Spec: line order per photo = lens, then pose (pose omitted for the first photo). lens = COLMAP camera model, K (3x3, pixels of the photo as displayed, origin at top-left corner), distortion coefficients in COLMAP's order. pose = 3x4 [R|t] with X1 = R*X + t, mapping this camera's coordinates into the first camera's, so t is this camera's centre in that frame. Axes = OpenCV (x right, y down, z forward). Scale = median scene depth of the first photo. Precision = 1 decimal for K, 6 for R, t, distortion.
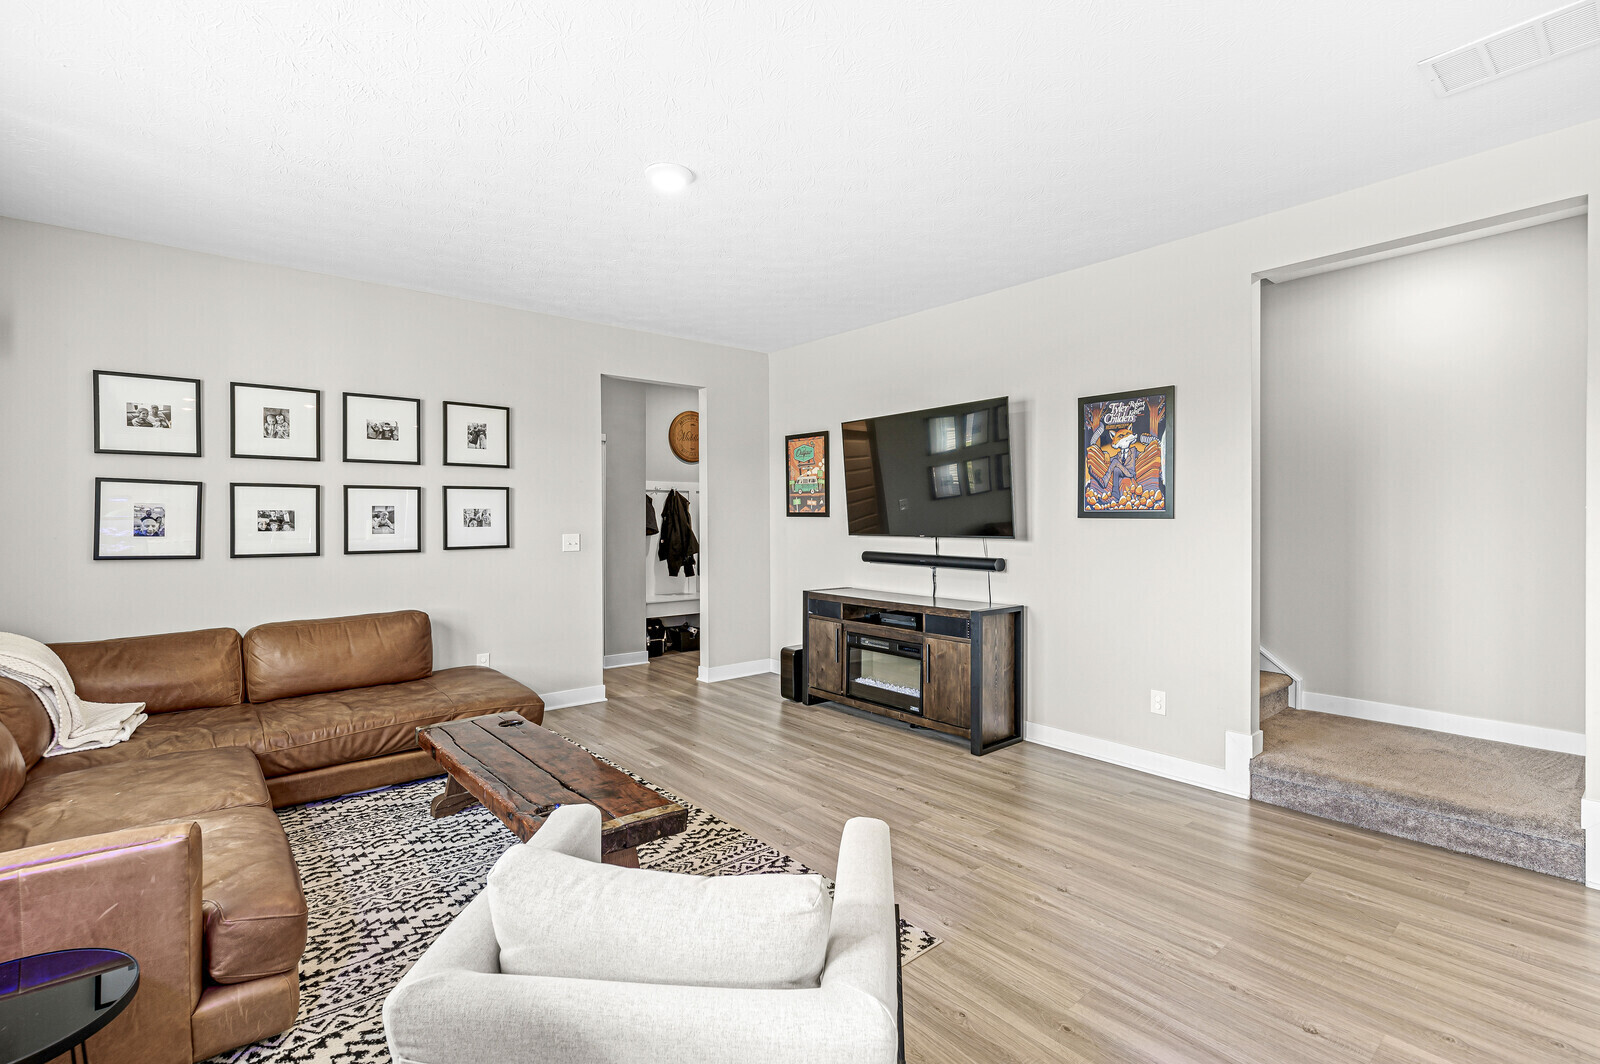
lens RADIAL K [[731.4, 0, 803.1], [0, 731.4, 530.6], [0, 0, 1]] dist [-0.003128, 0.000062]
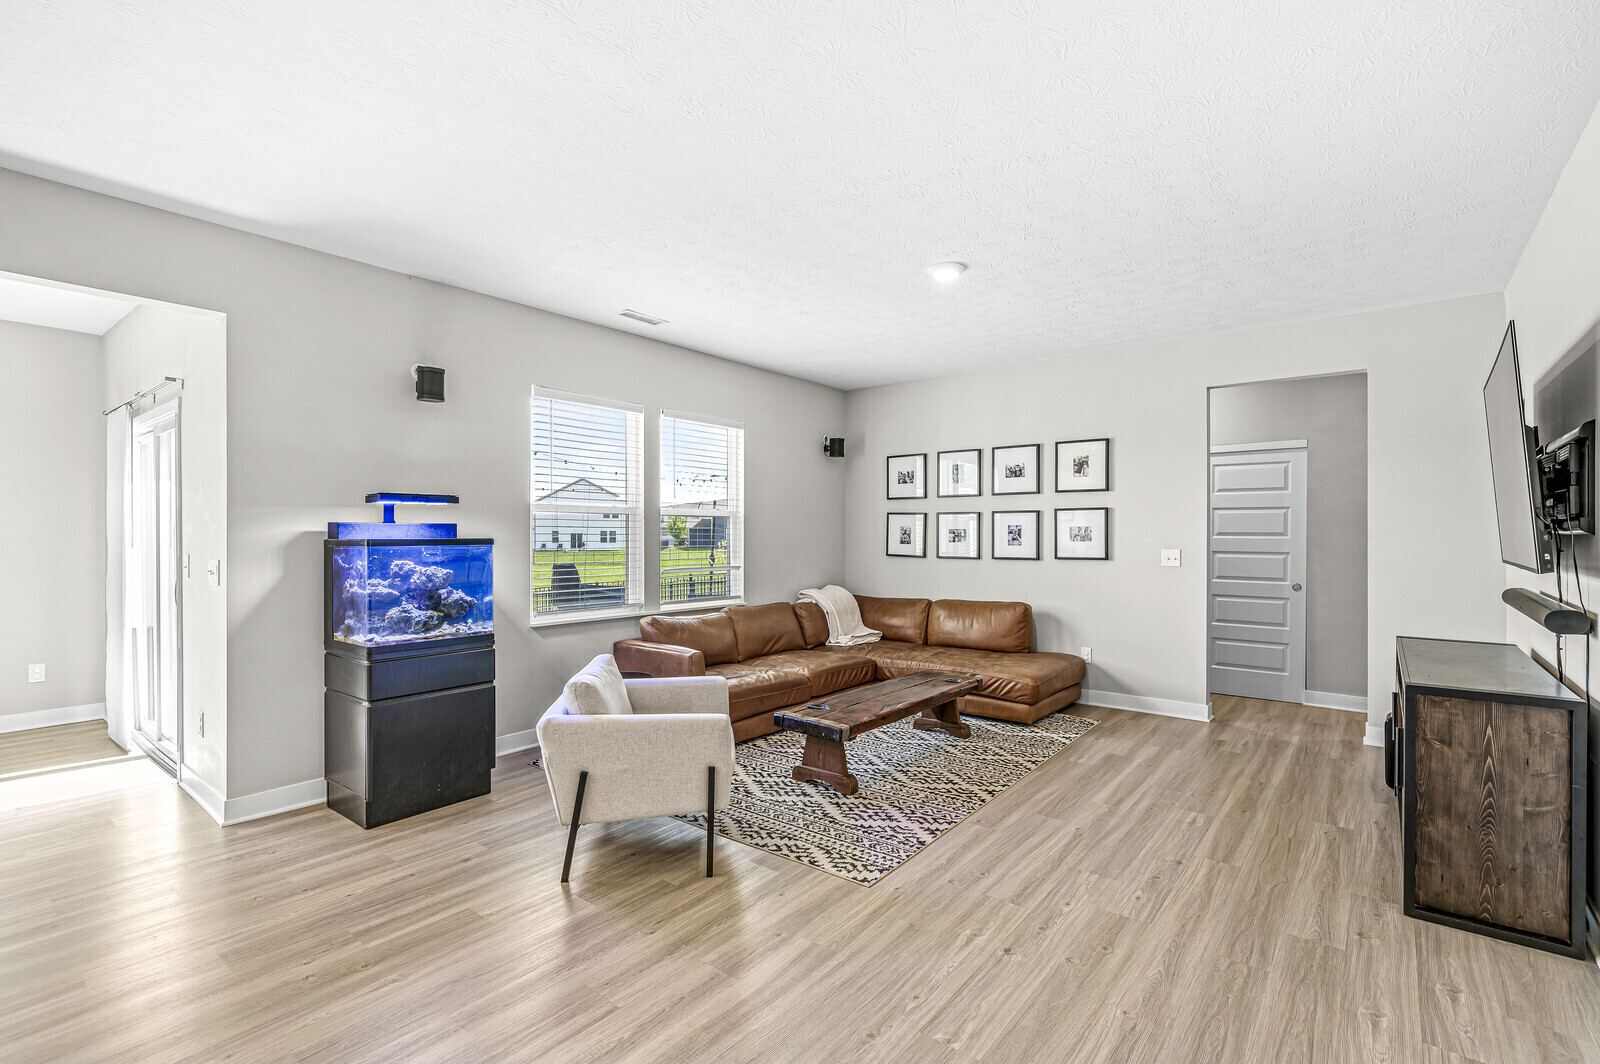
lens RADIAL K [[731.4, 0, 802.7], [0, 731.4, 531.8], [0, 0, 1]] dist [-0.003128, 0.000062]
pose [[0.189473, -0.000551, -0.981886, 0.773084], [-0.017619, 0.999837, -0.003961, -0.009432], [0.981728, 0.018050, 0.189432, 0.373222]]
